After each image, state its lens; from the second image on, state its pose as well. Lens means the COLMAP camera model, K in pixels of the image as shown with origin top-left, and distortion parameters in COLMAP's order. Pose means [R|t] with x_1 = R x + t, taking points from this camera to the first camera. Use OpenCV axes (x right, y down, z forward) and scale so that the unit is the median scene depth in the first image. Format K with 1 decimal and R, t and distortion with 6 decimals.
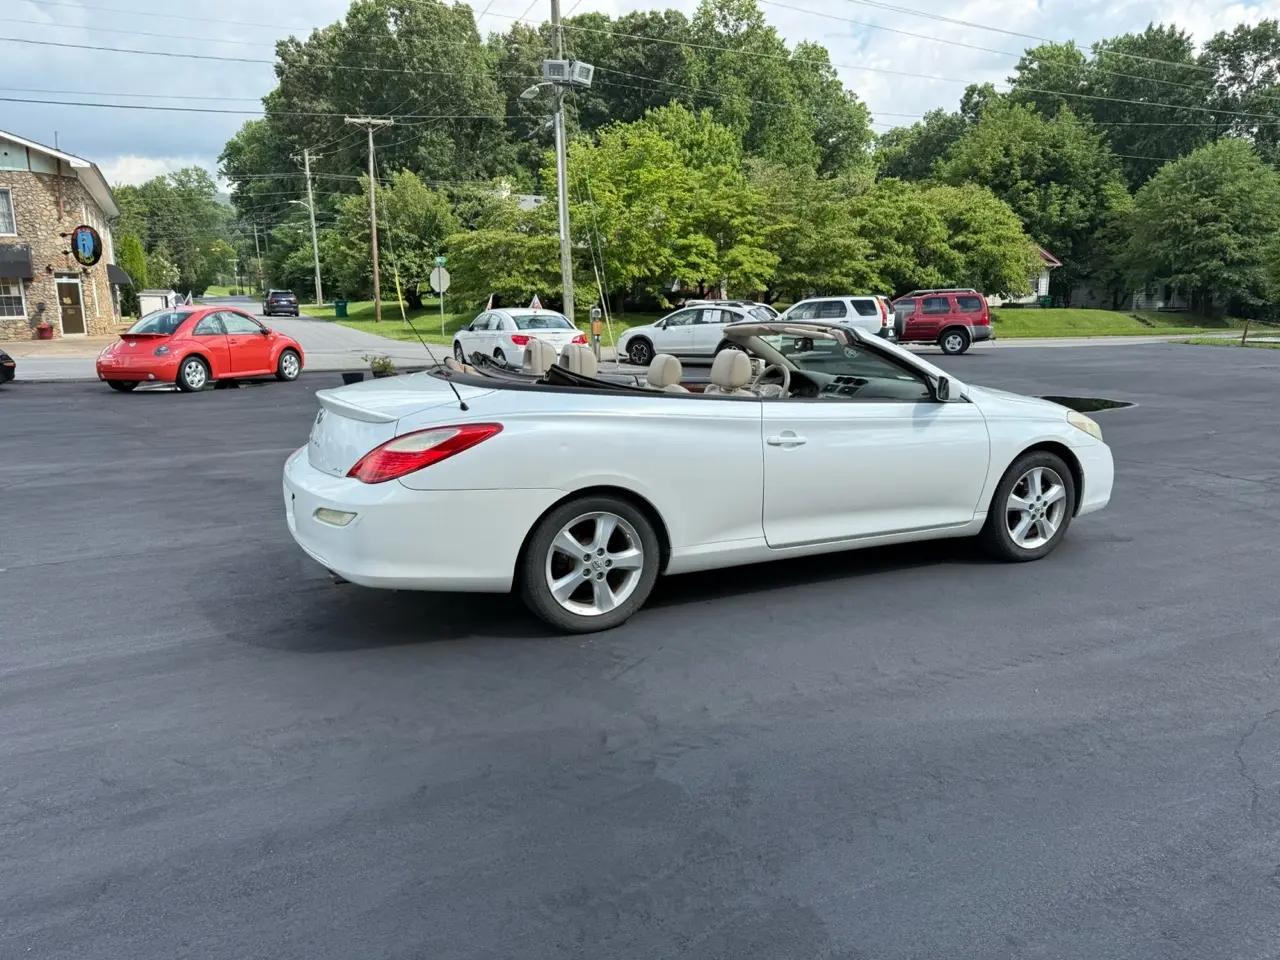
lens RADIAL K [[900.3, 0, 646.2], [0, 900.3, 505.4], [0, 0, 1]] dist [0.064317, -0.072748]
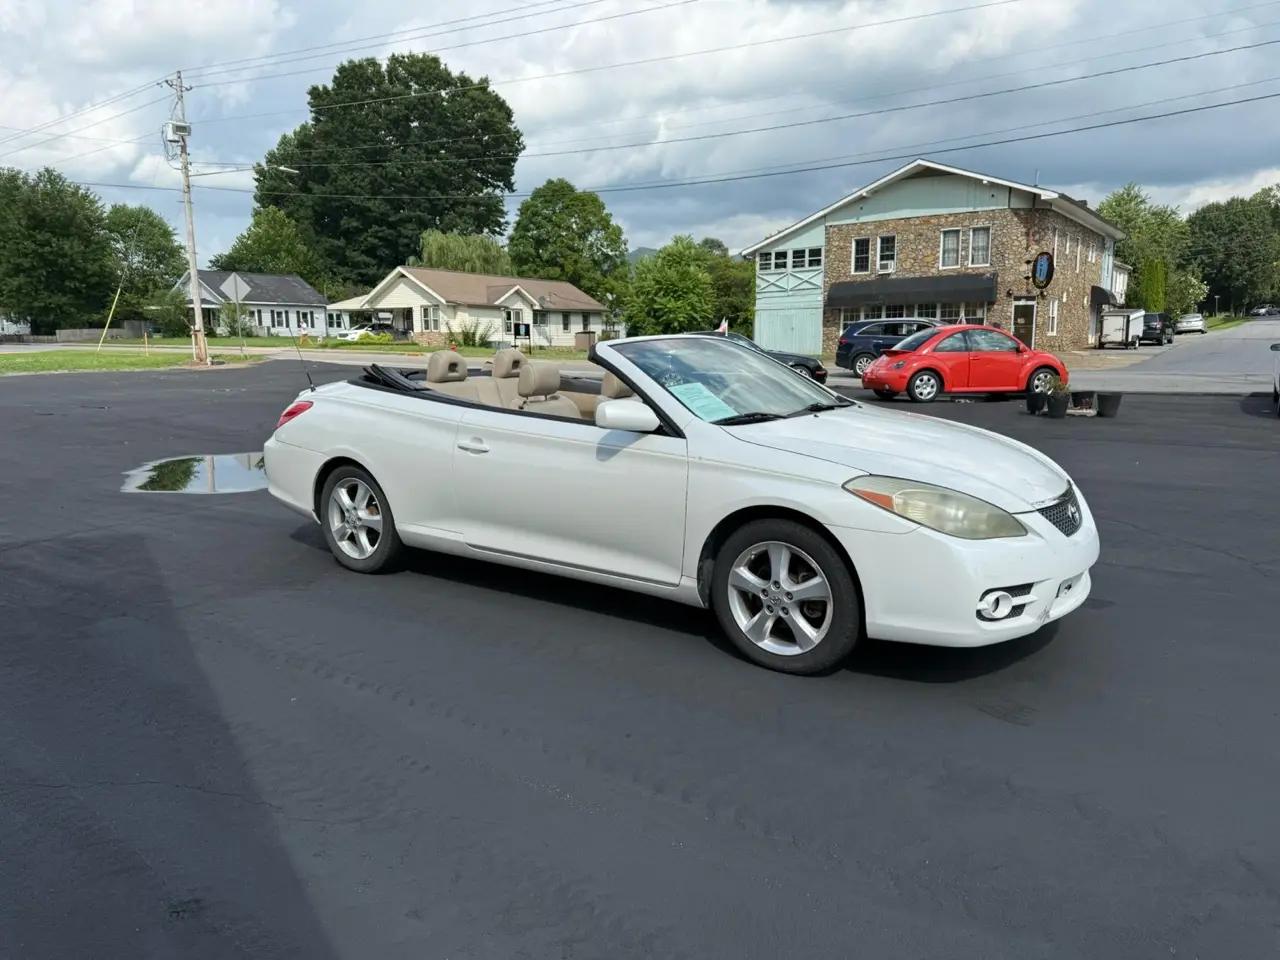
lens RADIAL K [[900.3, 0, 644.3], [0, 900.3, 507.9], [0, 0, 1]] dist [0.064317, -0.072748]
pose [[0.470246, 0.166751, -0.866639, 0.144639], [-0.182103, 0.979189, 0.089596, -0.016266], [0.863543, 0.115685, 0.490826, 0.081464]]
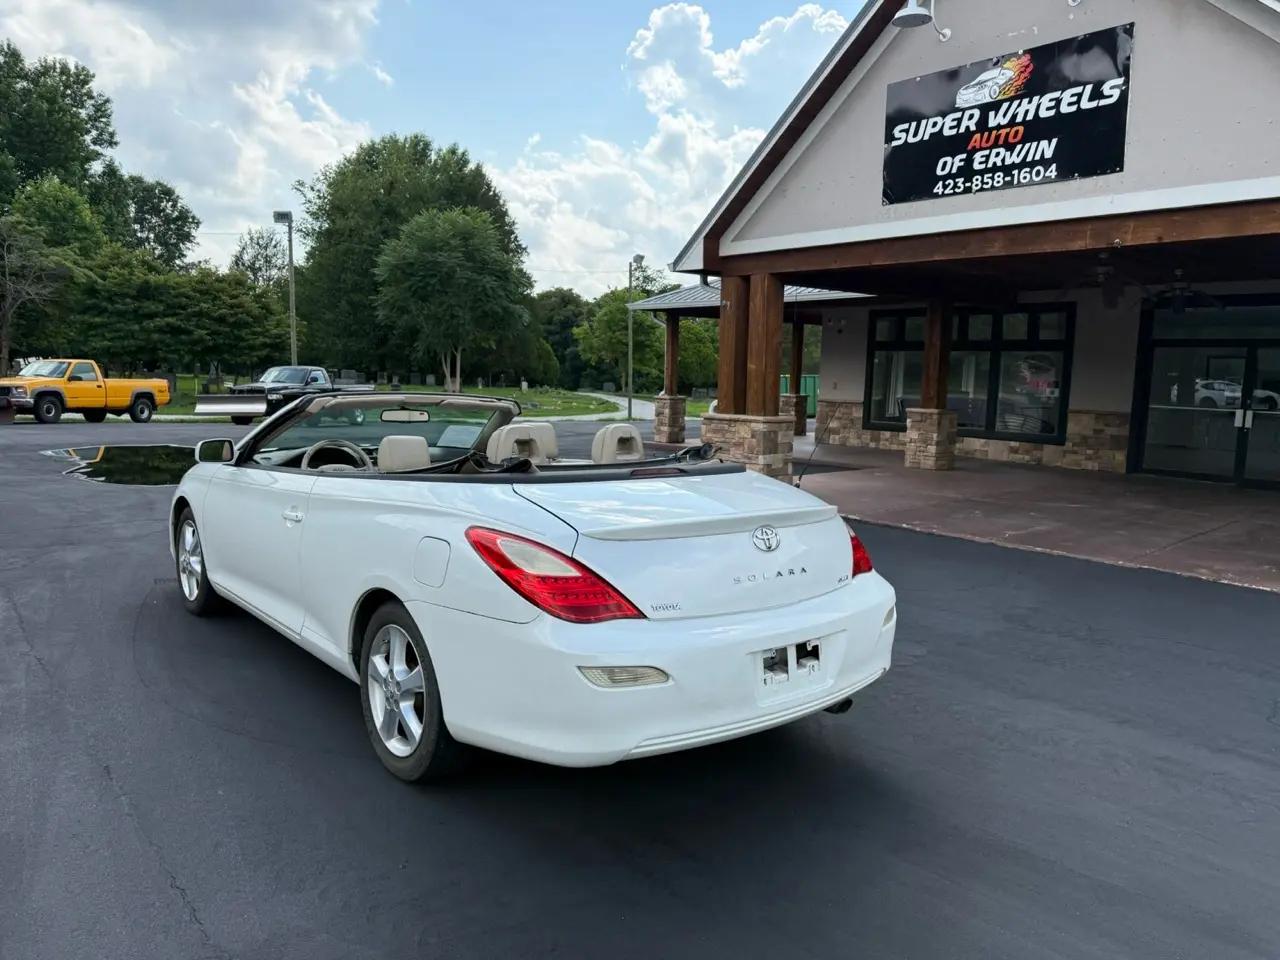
lens RADIAL K [[900.3, 0, 648.4], [0, 900.3, 492.2], [0, 0, 1]] dist [0.064317, -0.072748]
pose [[-0.244614, -0.129281, 0.960963, -0.122940], [0.178807, 0.968060, 0.175752, -0.033708], [-0.952991, 0.214819, -0.213684, 0.147472]]
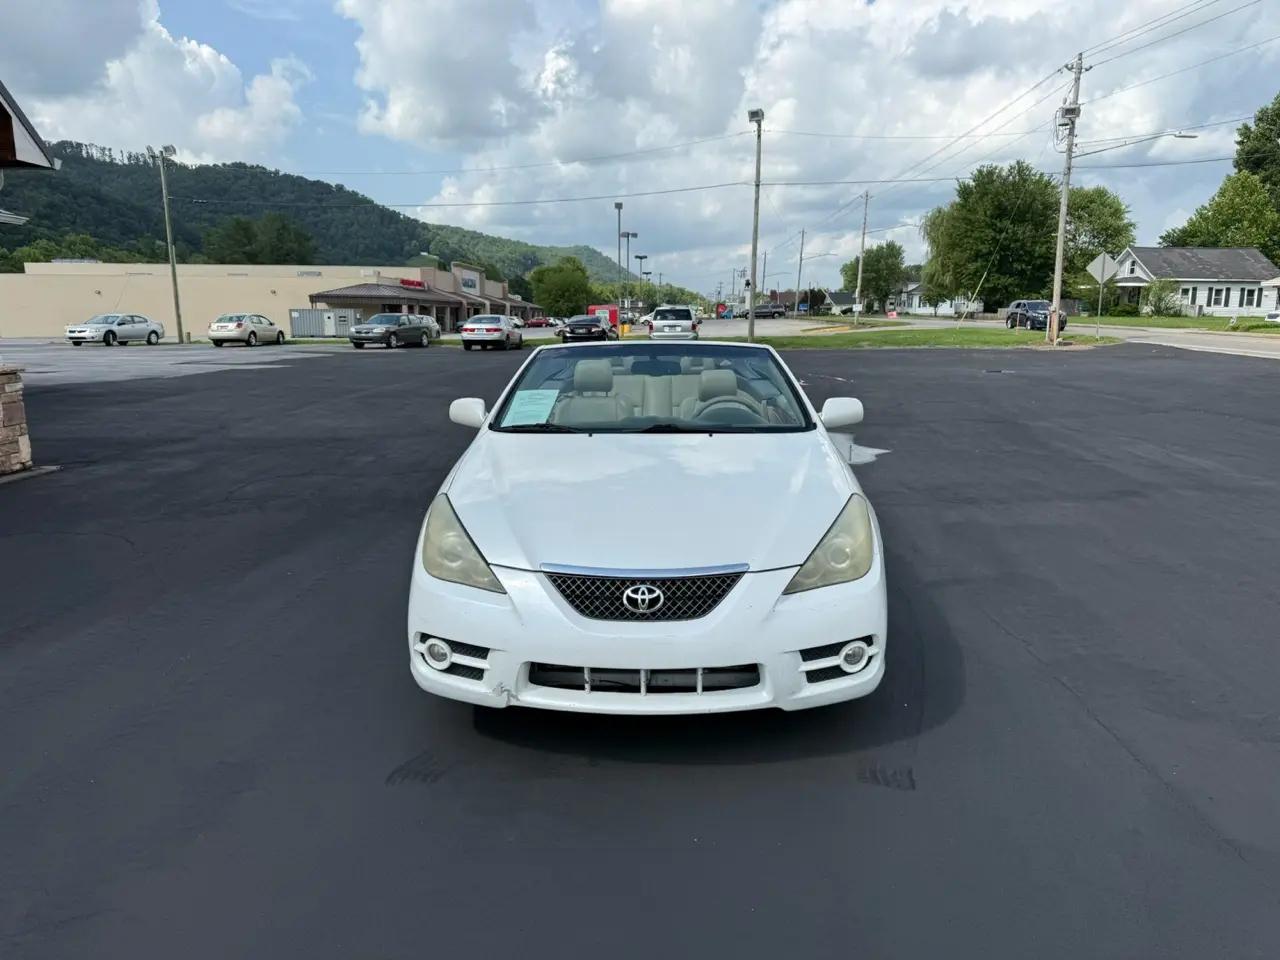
lens RADIAL K [[900.3, 0, 640.8], [0, 900.3, 496.1], [0, 0, 1]] dist [0.064317, -0.072748]
pose [[-0.472033, 0.176619, -0.863707, 0.144126], [-0.190026, 0.936310, 0.295318, -0.047842], [0.860857, 0.303527, -0.408407, 0.208484]]
